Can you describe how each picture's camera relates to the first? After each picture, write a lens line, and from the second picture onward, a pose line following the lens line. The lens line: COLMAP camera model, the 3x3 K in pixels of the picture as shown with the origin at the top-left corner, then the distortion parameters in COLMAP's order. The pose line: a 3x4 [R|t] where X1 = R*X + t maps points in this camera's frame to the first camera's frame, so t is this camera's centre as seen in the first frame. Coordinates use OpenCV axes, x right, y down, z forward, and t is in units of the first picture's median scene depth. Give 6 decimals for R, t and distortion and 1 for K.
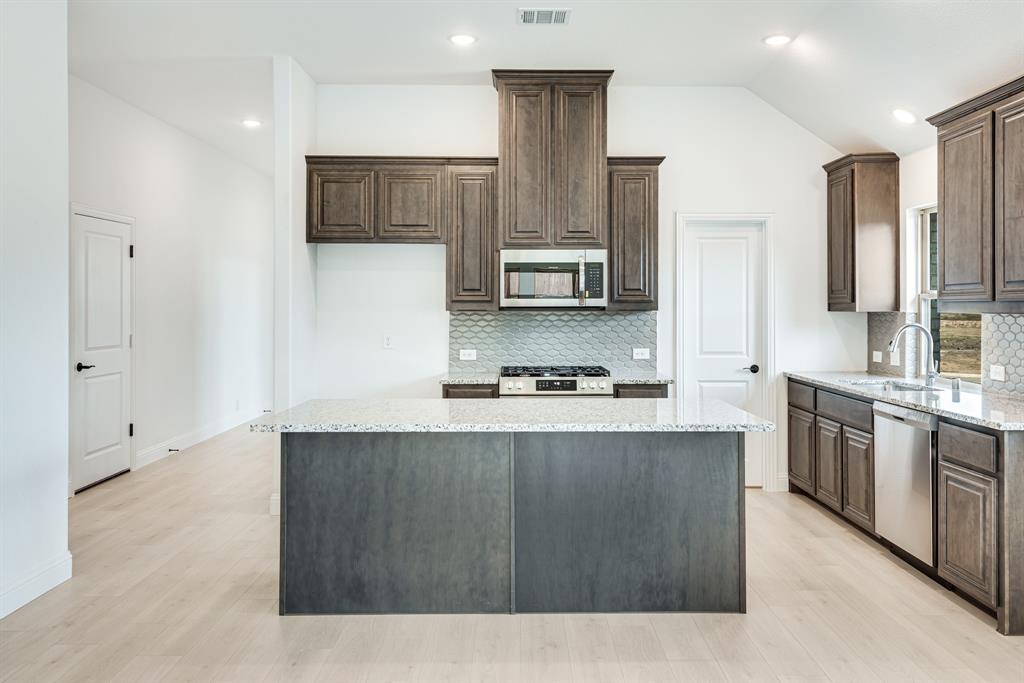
lens RADIAL K [[770.6, 0, 513.9], [0, 770.6, 312.7], [0, 0, 1]] dist [0.014103, -0.000777]
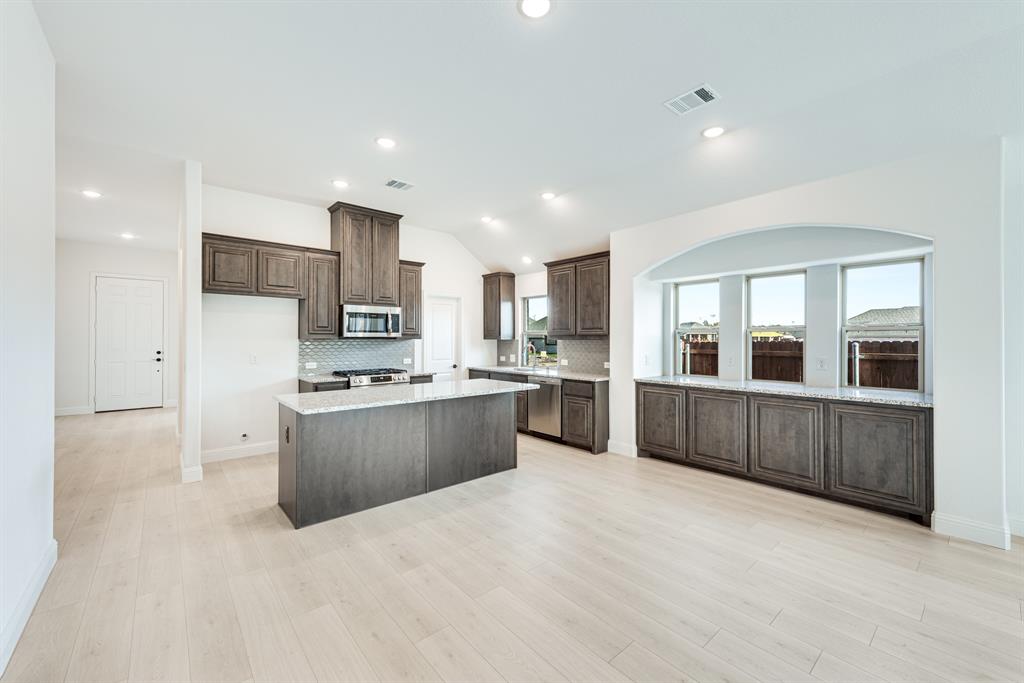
lens RADIAL K [[400.7, 0, 512.0], [0, 400.7, 341.5], [0, 0, 1]] dist [0.000150, -0.000033]
pose [[0.764786, -0.004288, 0.644270, -0.314495], [0.003309, 0.999991, 0.002727, 0.001568], [-0.644275, 0.000046, 0.764794, 0.051244]]
